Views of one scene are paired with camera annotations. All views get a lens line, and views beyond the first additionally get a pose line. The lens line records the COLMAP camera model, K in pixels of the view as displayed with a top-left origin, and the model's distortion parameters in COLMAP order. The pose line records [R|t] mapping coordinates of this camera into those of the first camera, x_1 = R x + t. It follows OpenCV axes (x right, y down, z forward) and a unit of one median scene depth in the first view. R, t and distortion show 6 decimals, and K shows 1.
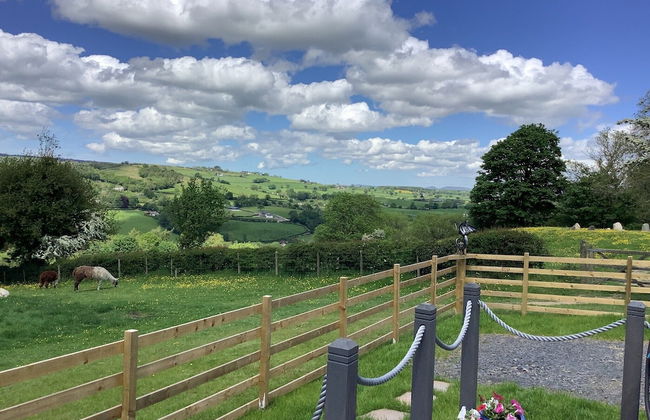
lens RADIAL K [[581.9, 0, 315.1], [0, 581.9, 210.2], [0, 0, 1]] dist [0.166338, -0.329727]
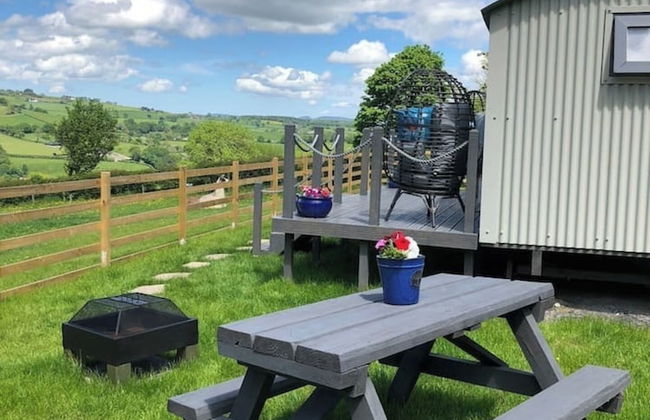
lens RADIAL K [[734.2, 0, 325.0], [0, 734.2, 210.0], [0, 0, 1]] dist [0.027621, -0.001751]
pose [[0.974417, -0.030985, 0.222602, -0.038568], [0.011911, 0.996178, 0.086526, 0.010042], [-0.224433, -0.081661, 0.971062, -0.108996]]
